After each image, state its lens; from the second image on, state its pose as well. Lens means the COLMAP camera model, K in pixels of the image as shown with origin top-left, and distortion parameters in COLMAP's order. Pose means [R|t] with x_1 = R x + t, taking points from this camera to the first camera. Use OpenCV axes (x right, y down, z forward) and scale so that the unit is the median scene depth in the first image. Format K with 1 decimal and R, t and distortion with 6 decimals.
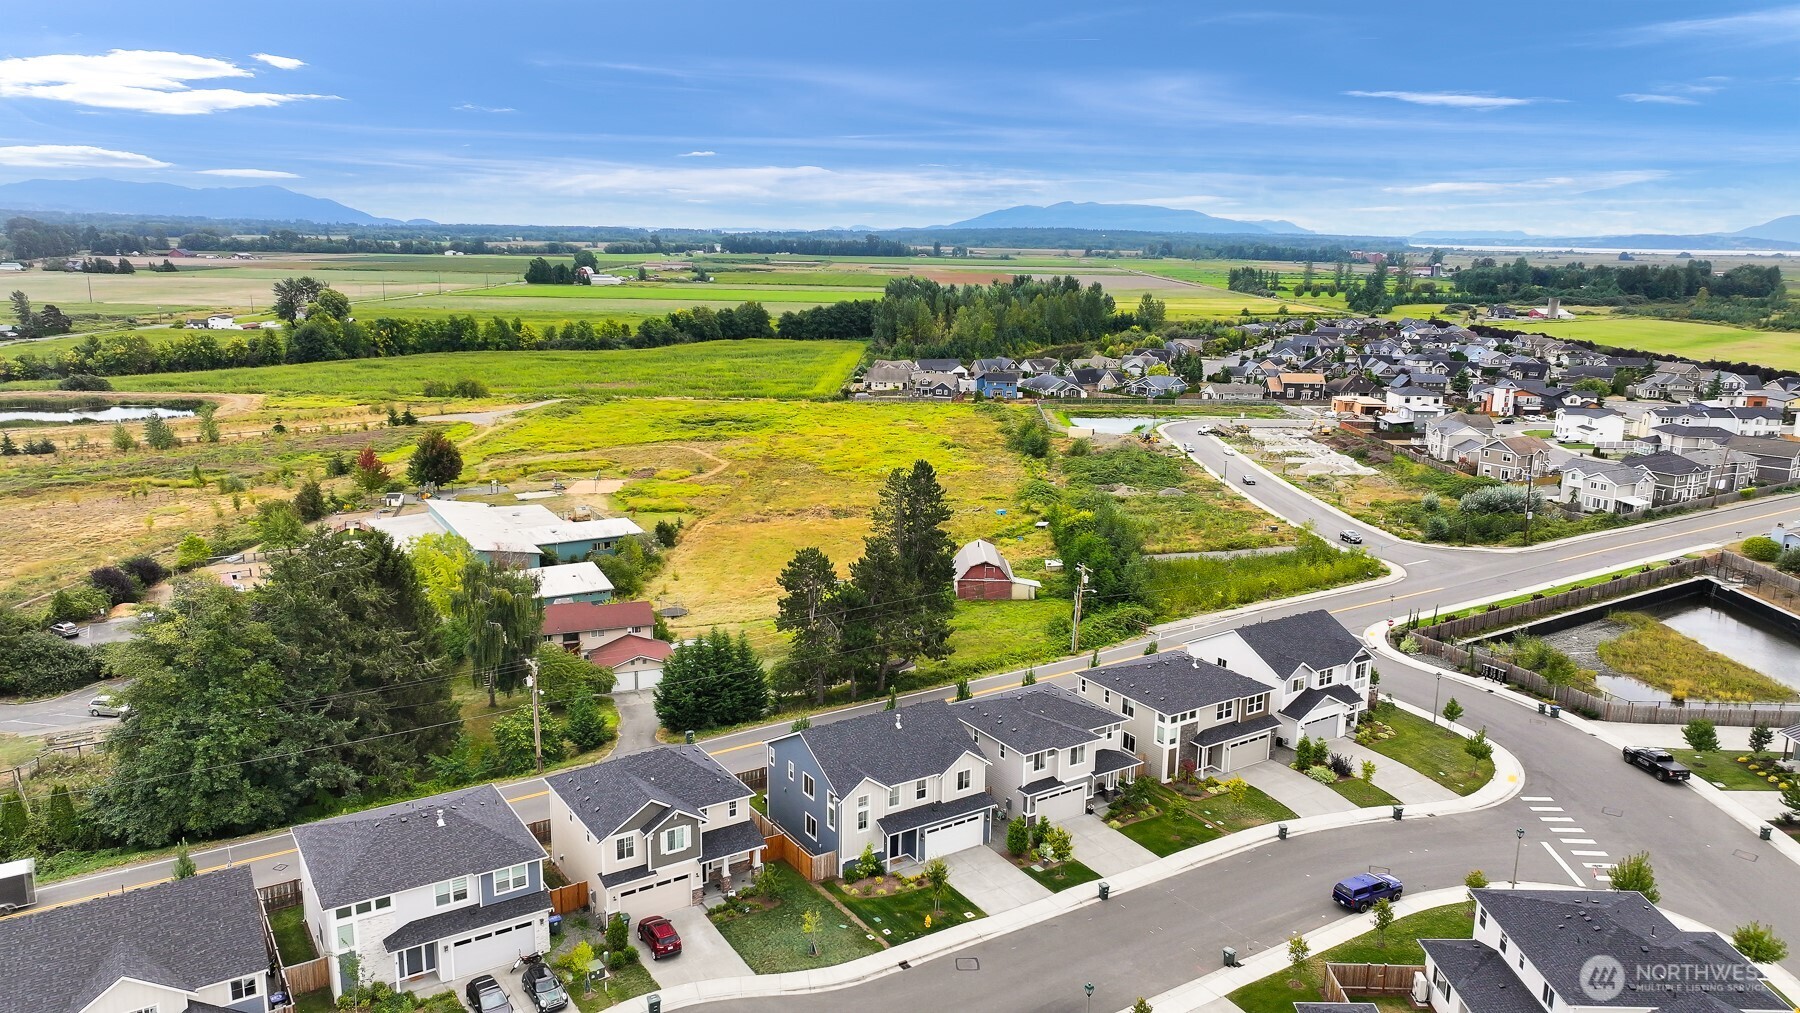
lens RADIAL K [[1275.1, 0, 905.0], [0, 1275.1, 504.5], [0, 0, 1]] dist [0.011635, -0.000048]
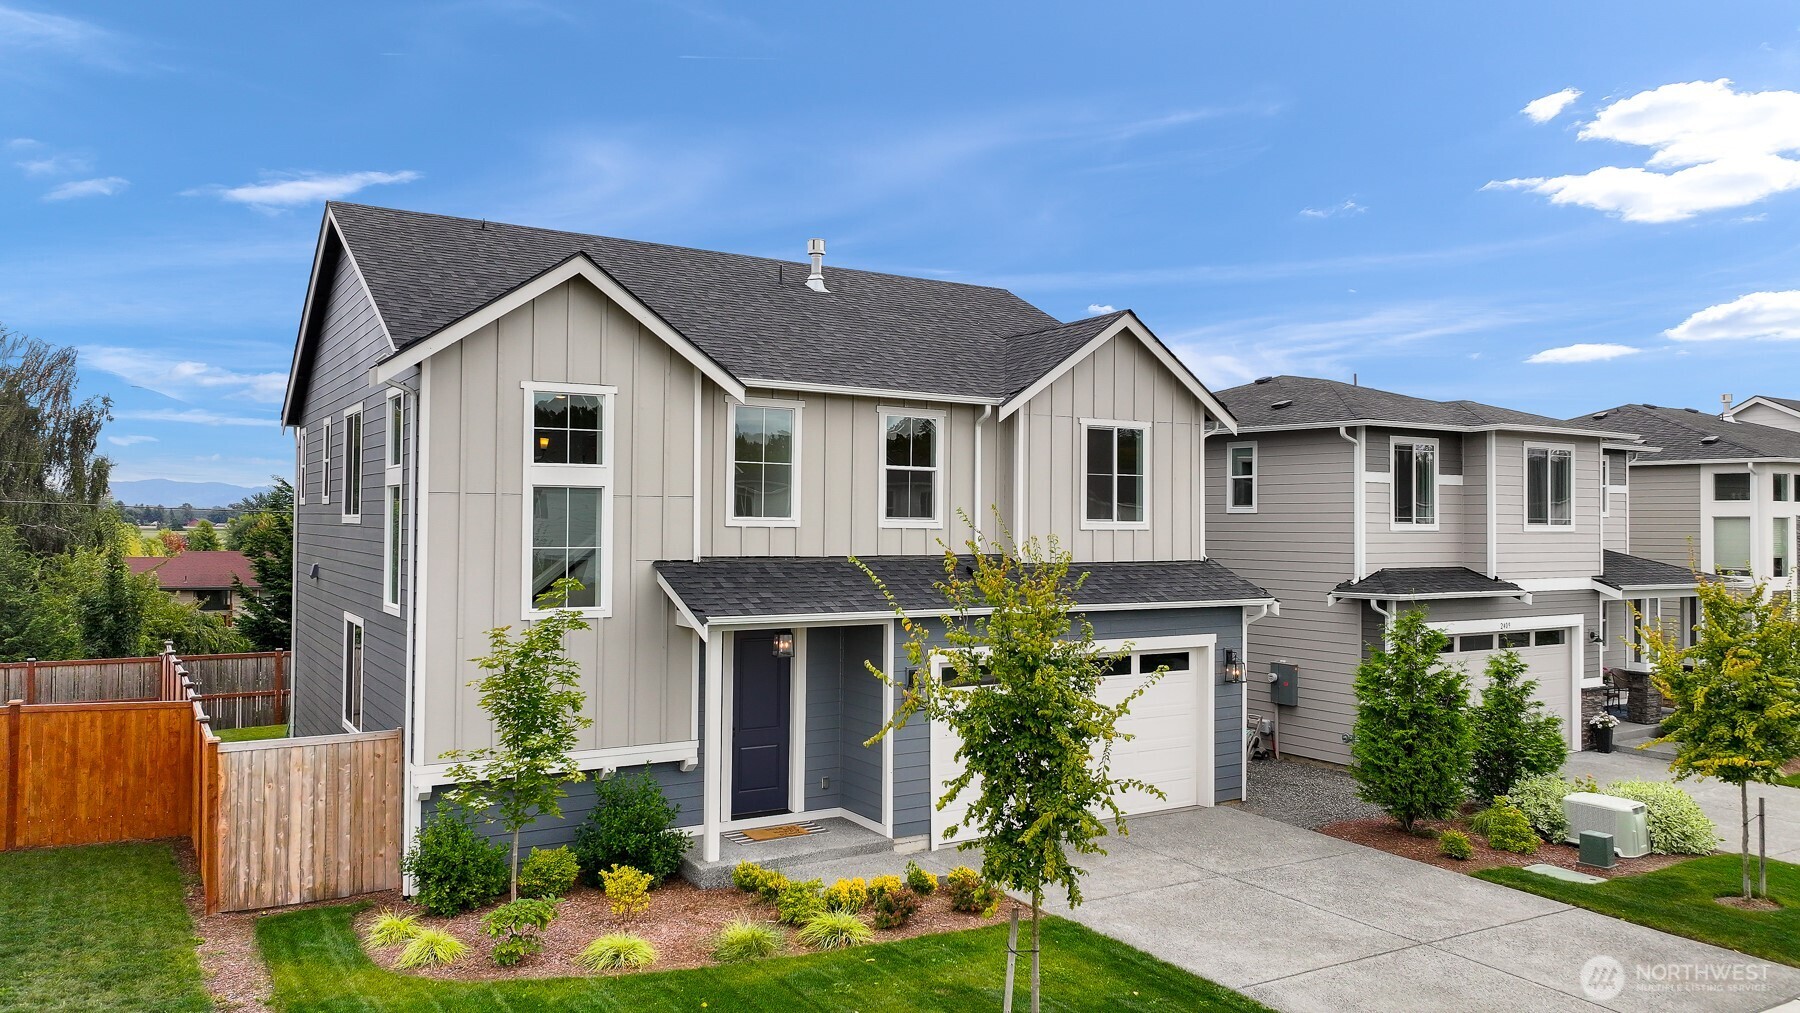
lens RADIAL K [[1275.1, 0, 899.9], [0, 1275.1, 507.2], [0, 0, 1]] dist [0.011635, -0.000048]
pose [[0.999780, 0.002017, -0.020881, 0.010010], [-0.006384, 0.977405, -0.211280, 0.175733], [0.019983, 0.211367, 0.977203, 0.524482]]
